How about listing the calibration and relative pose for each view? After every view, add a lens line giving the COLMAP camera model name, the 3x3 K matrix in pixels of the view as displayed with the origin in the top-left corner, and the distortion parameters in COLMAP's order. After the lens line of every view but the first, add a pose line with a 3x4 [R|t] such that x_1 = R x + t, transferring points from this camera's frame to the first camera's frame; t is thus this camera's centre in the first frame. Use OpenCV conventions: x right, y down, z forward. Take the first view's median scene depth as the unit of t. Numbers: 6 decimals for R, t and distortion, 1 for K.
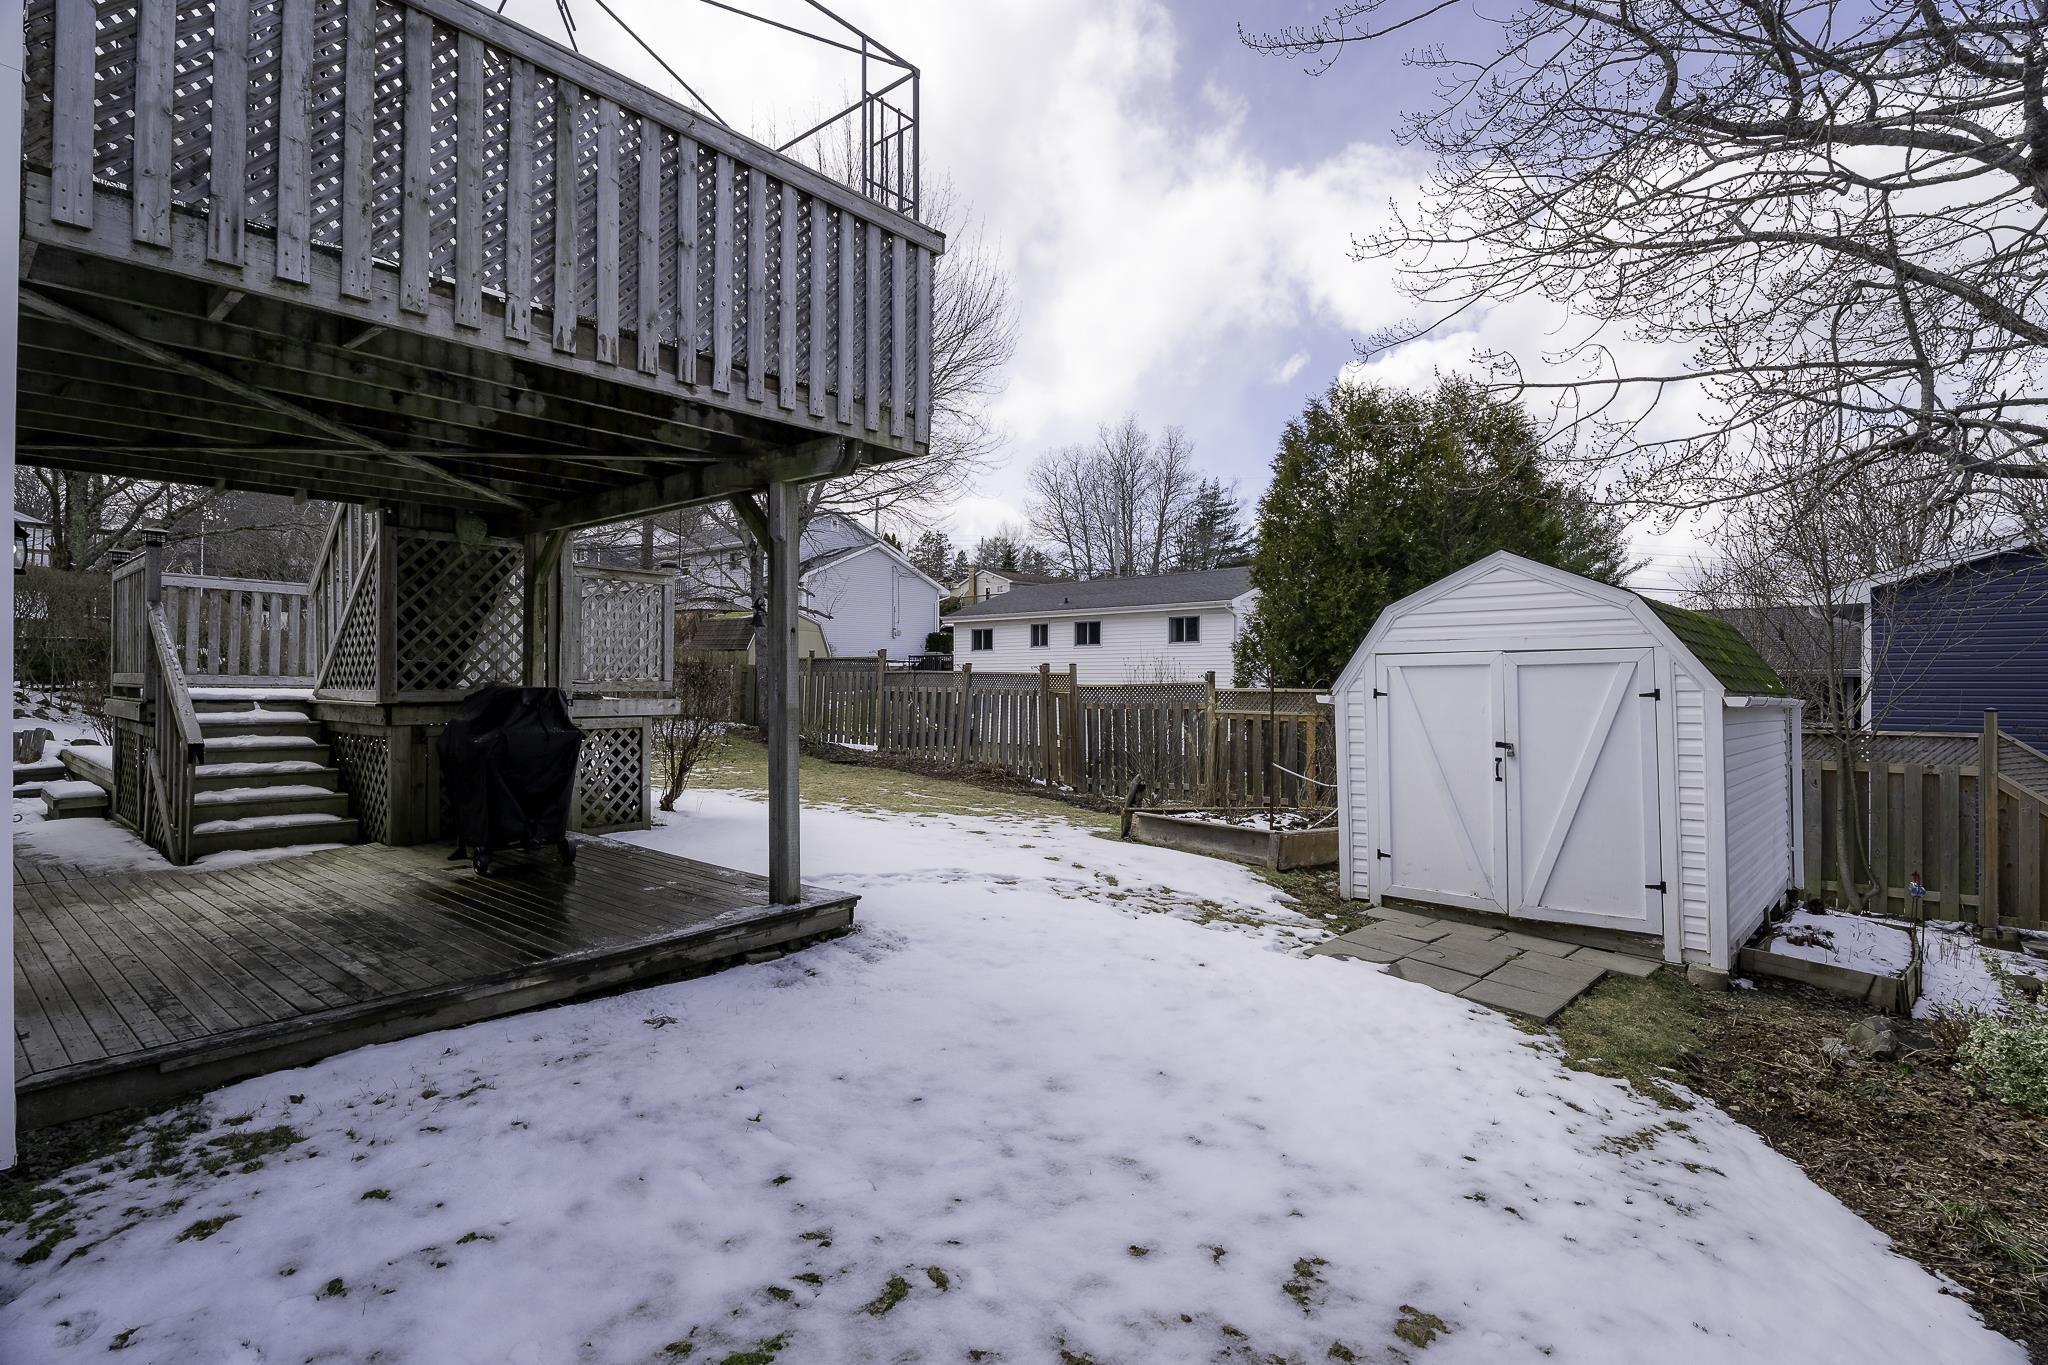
lens RADIAL K [[969.2, 0, 1012.2], [0, 969.2, 656.5], [0, 0, 1]] dist [-0.004233, -0.001185]
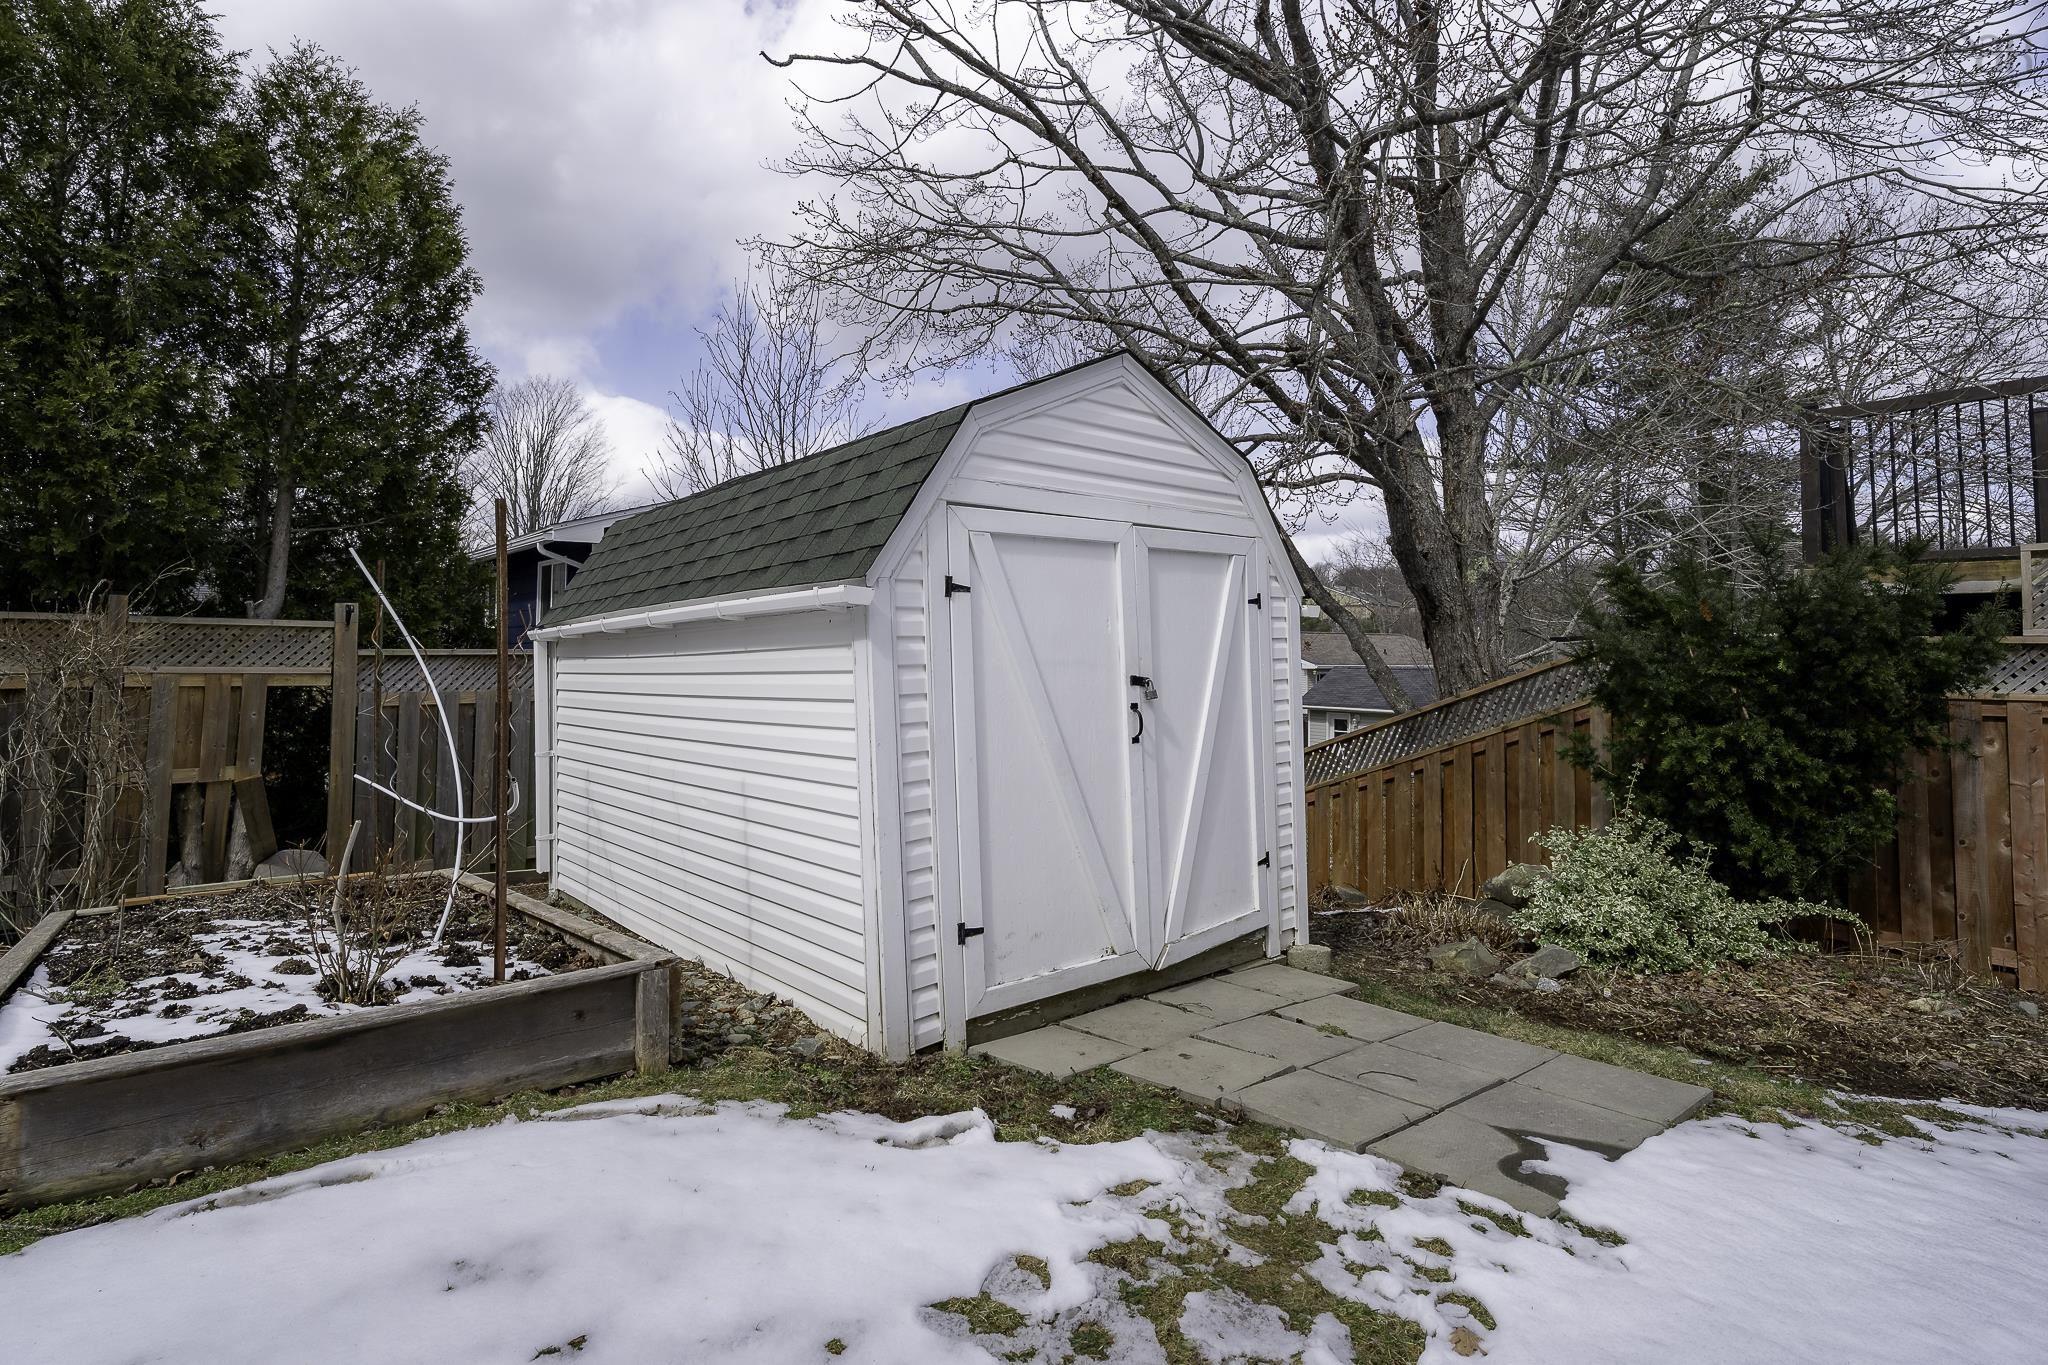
lens RADIAL K [[969.2, 0, 1012.2], [0, 969.2, 656.5], [0, 0, 1]] dist [-0.004233, -0.001185]
pose [[0.135478, 0.004517, 0.990770, -0.083755], [-0.012763, 0.999915, -0.002814, 0.079169], [-0.990698, -0.012264, 0.135524, 0.995963]]
